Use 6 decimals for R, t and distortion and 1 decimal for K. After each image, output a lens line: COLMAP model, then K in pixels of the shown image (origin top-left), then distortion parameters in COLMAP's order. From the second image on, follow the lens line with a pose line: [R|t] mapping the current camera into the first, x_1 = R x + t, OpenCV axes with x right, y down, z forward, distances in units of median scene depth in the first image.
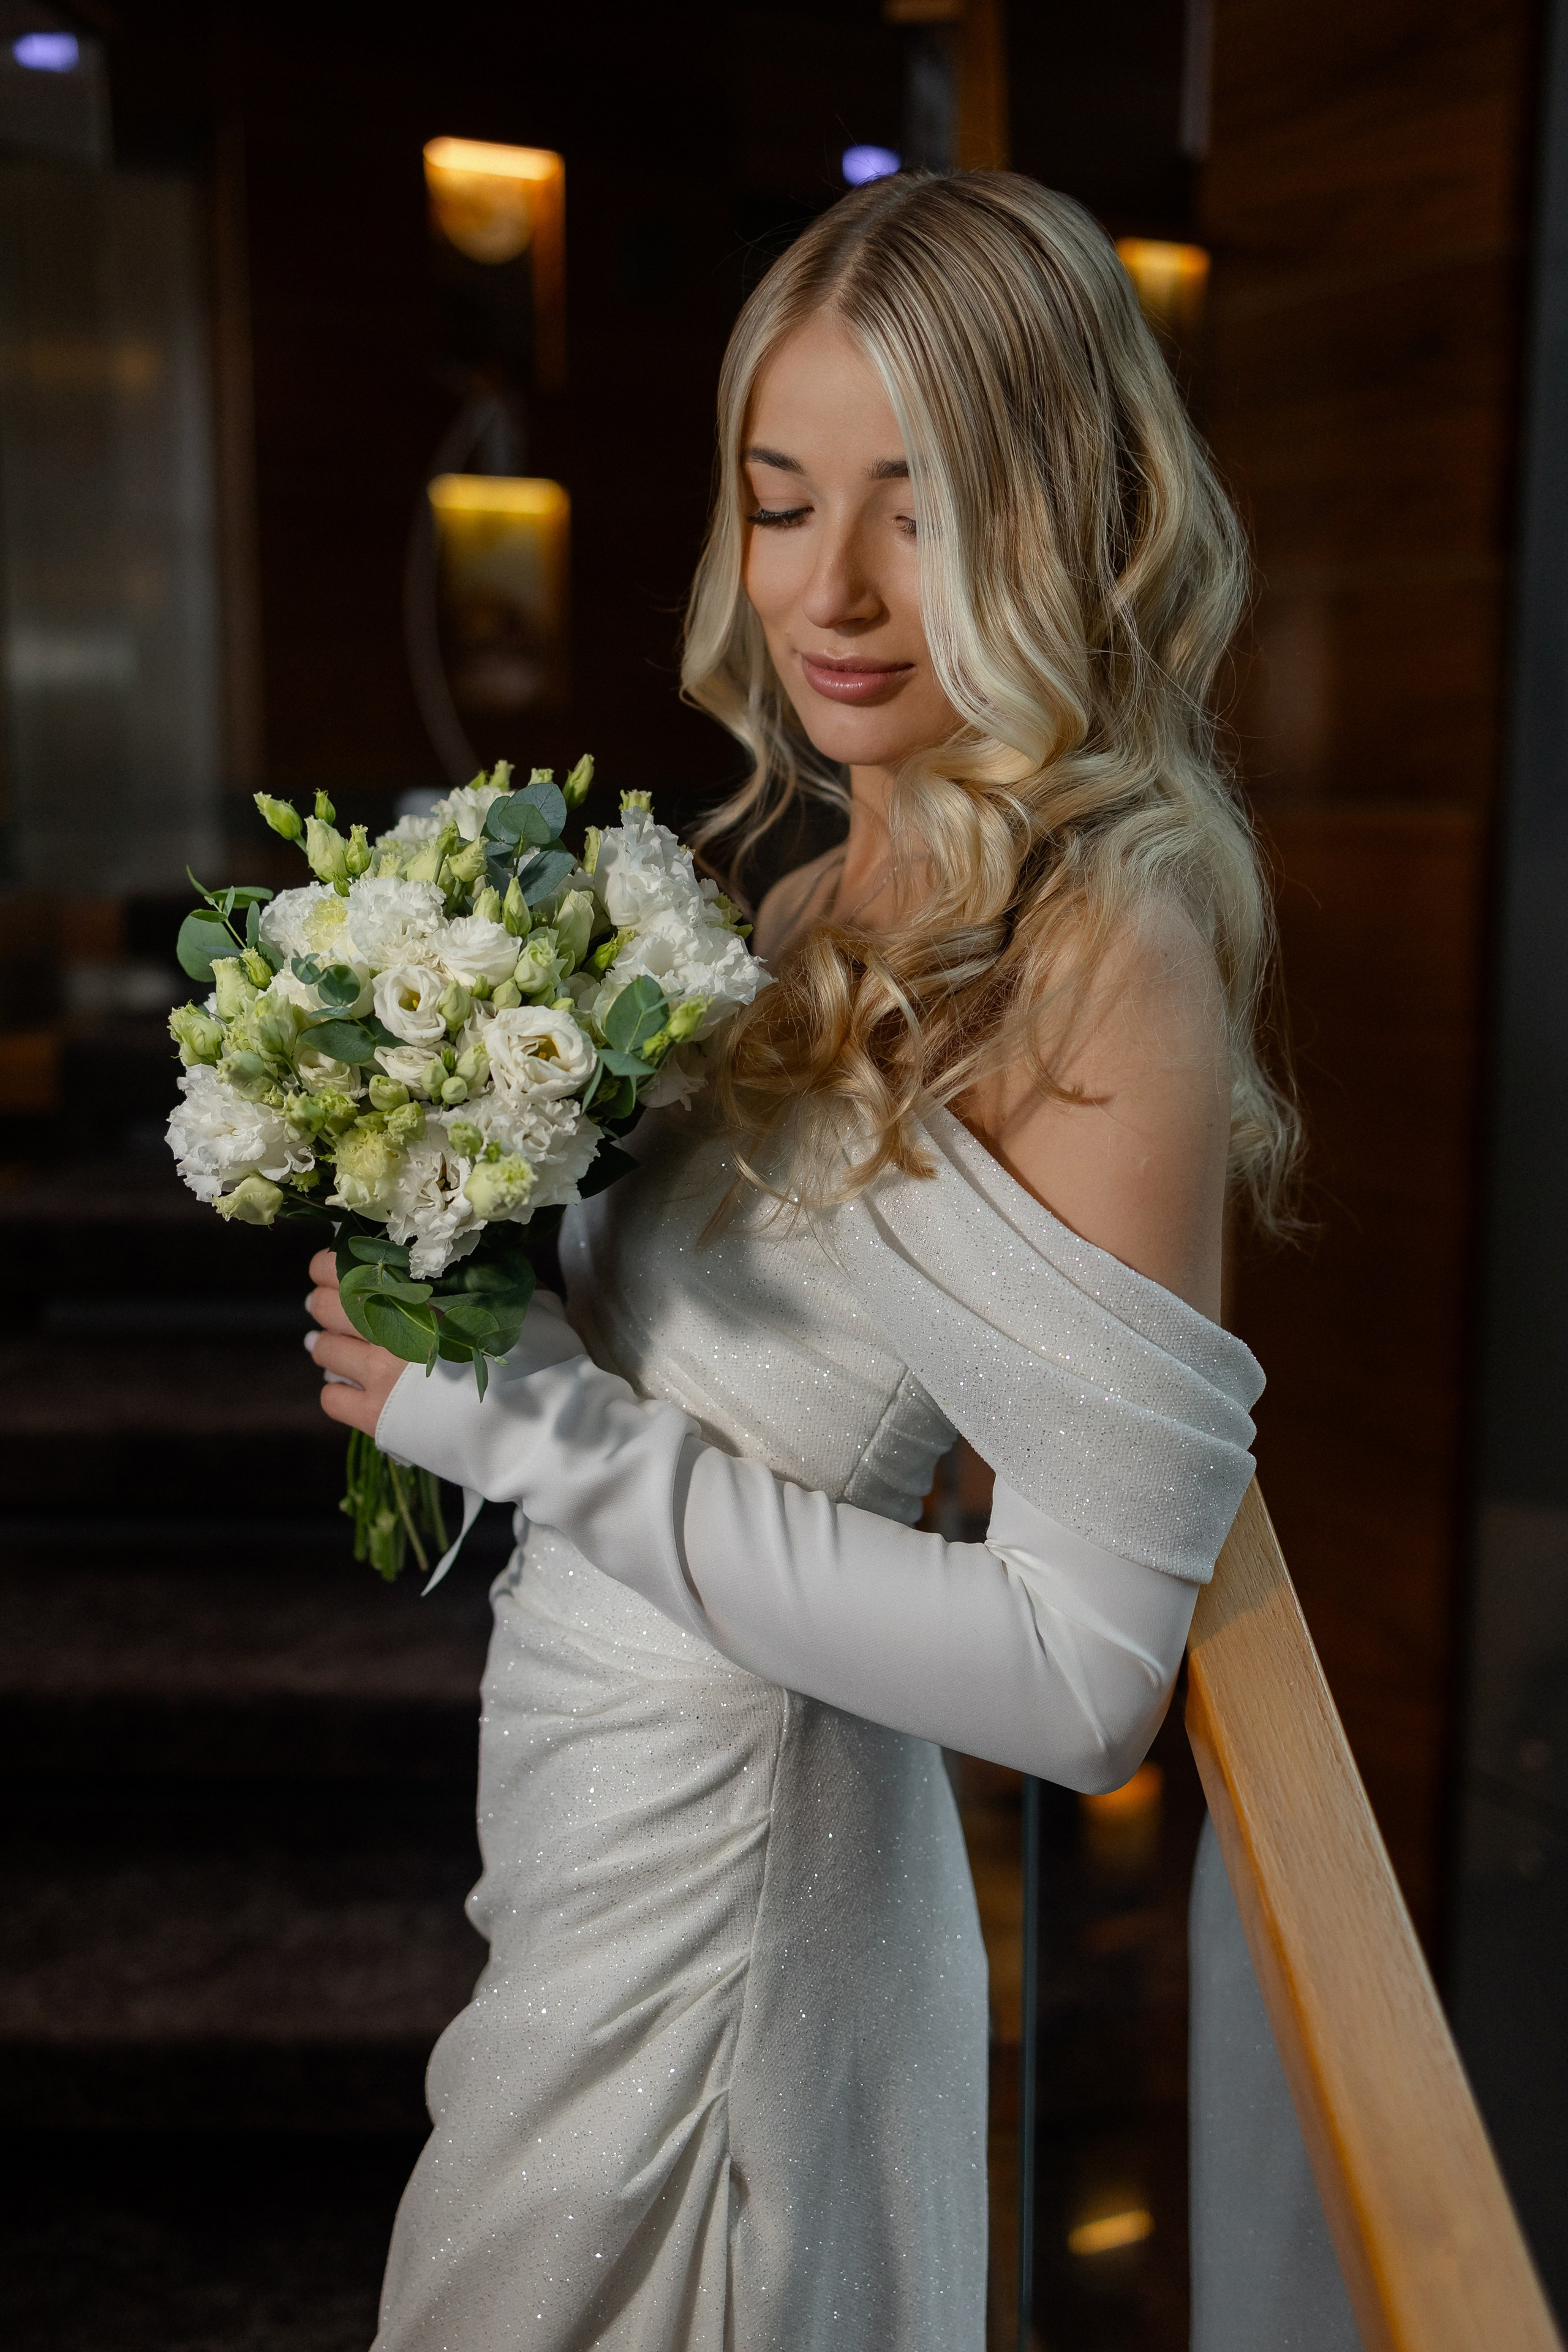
lens RADIAL K [[2295.6, 0, 784.0], [0, 2295.6, 1176.0], [0, 0, 1]] dist [0.125222, 0.002851]
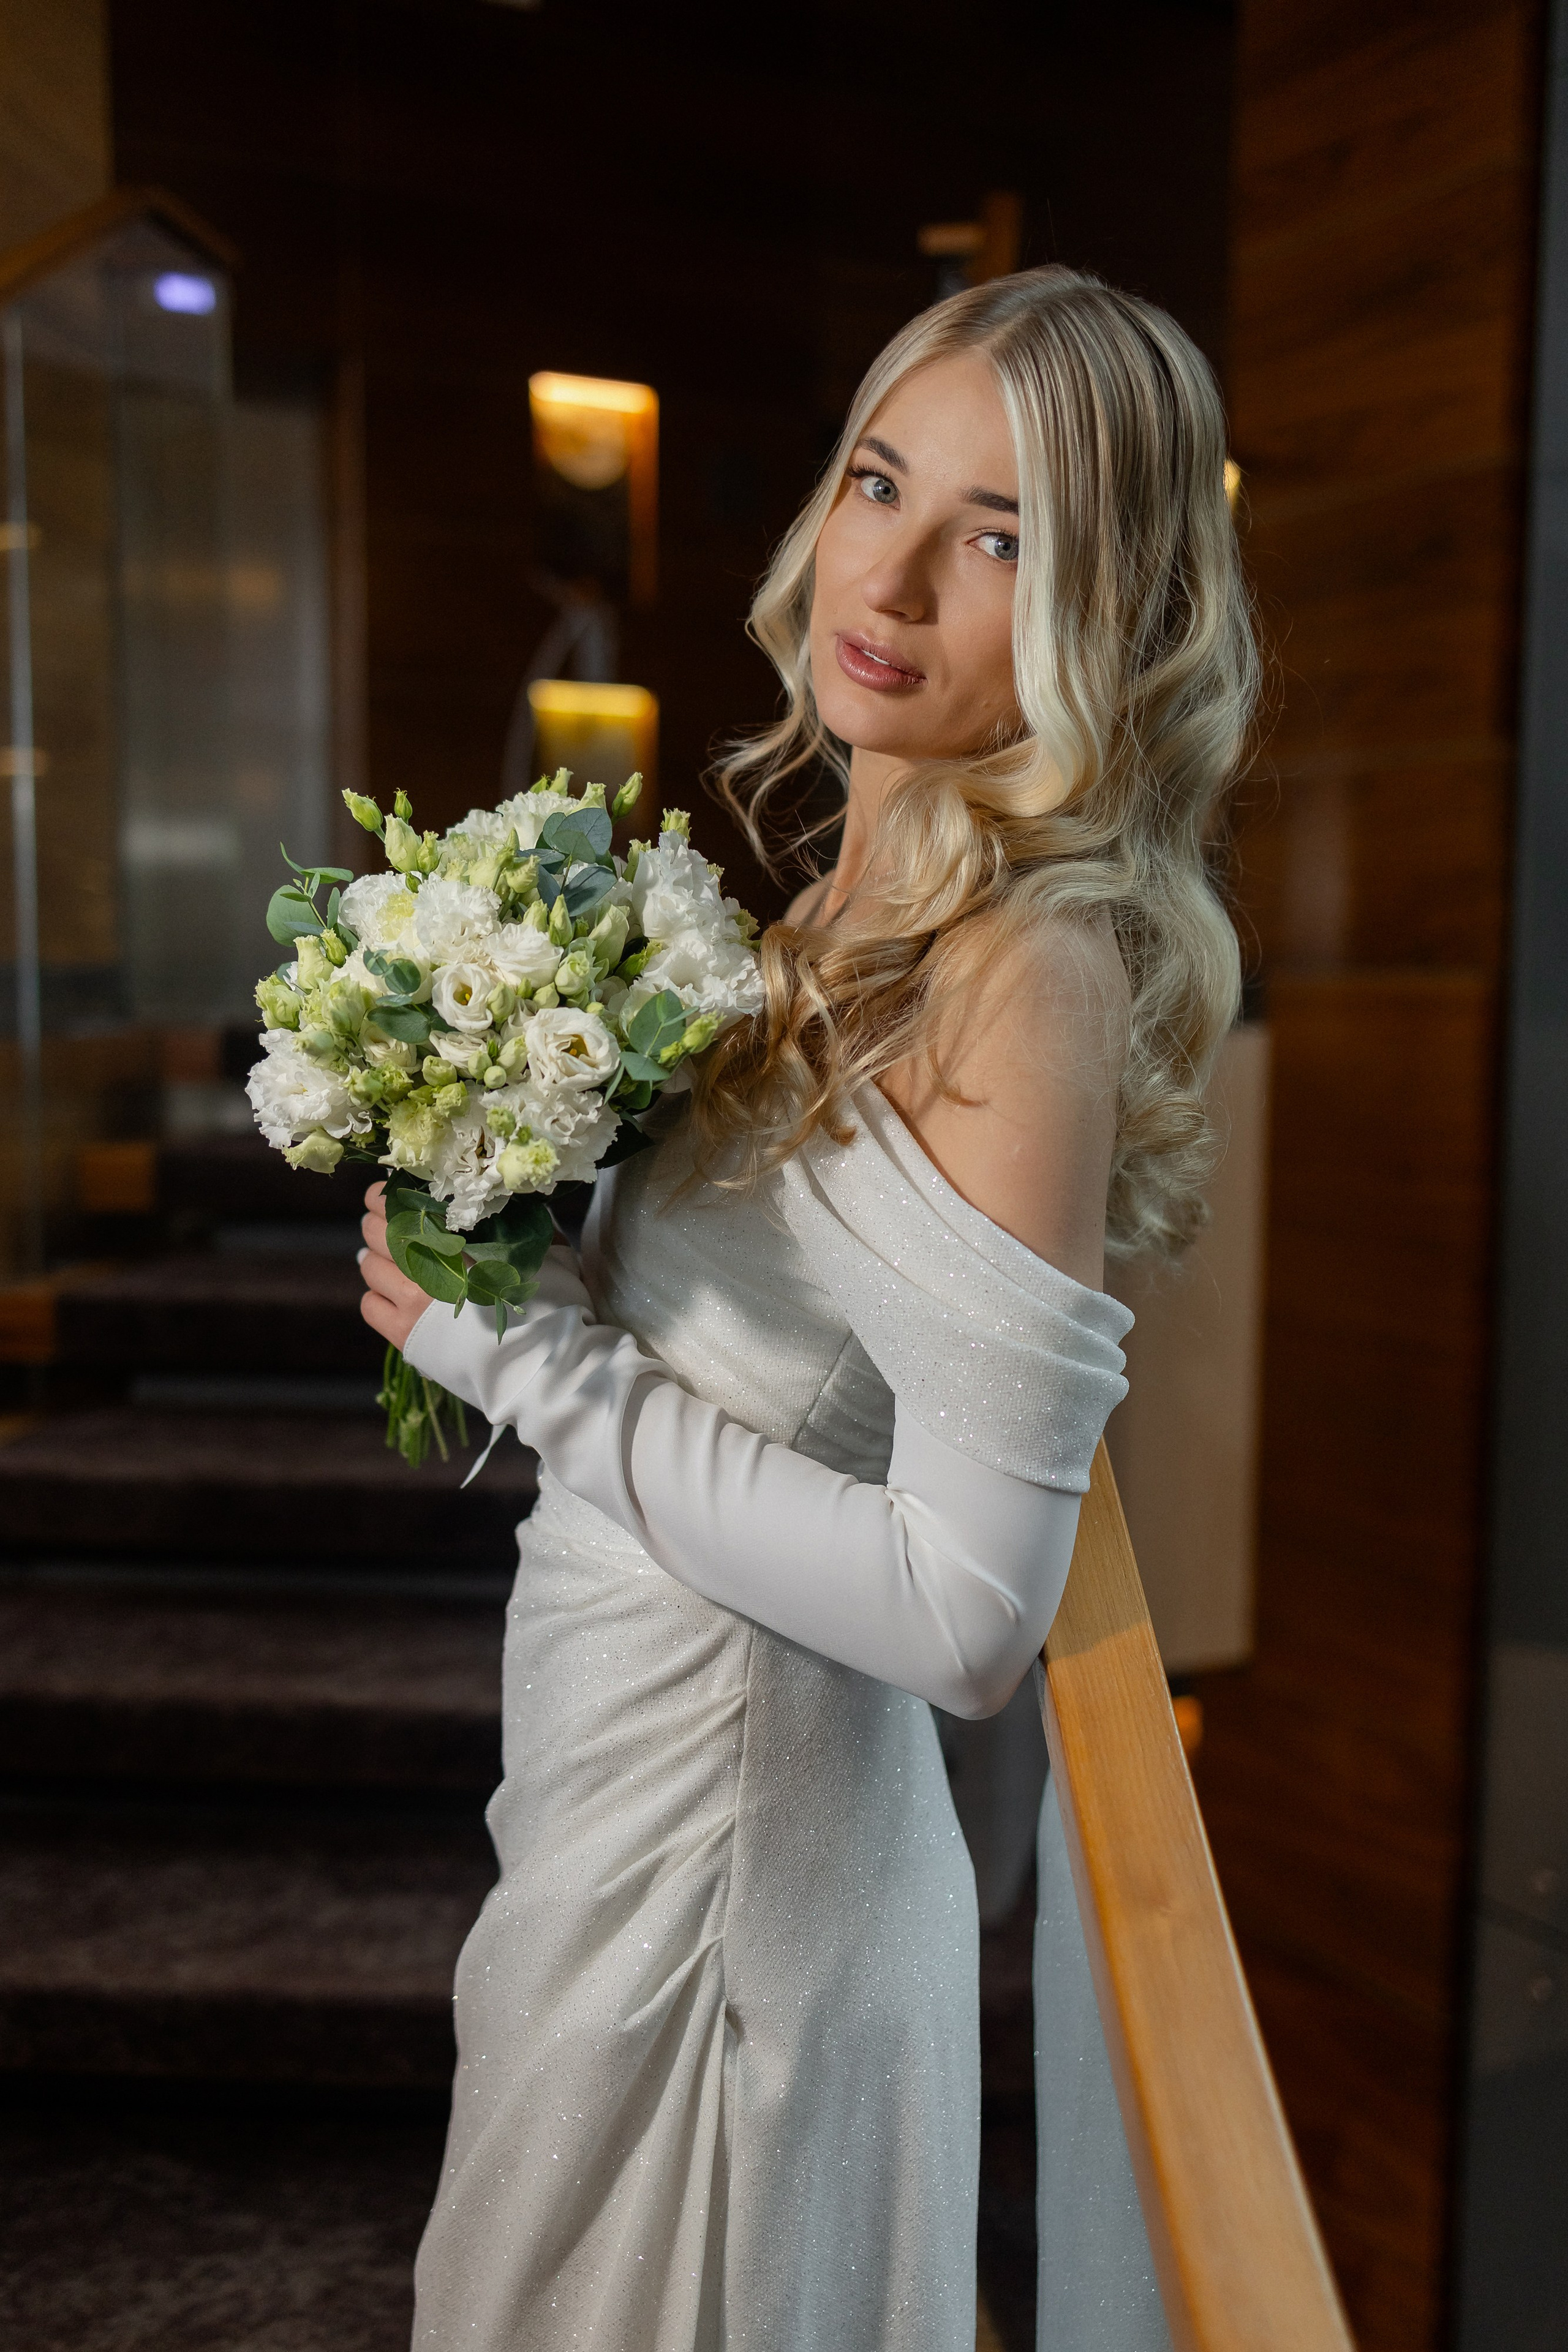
lens RADIAL K [[2295.6, 0, 784.0], [0, 2295.6, 1176.0], [0, 0, 1]] dist [0.125222, 0.002851]
pose [[0.996544, 0.080233, -0.021508, 0.029686], [-0.078948, 0.995356, 0.055070, -0.060800], [0.025827, -0.053182, 0.998251, -0.151694]]
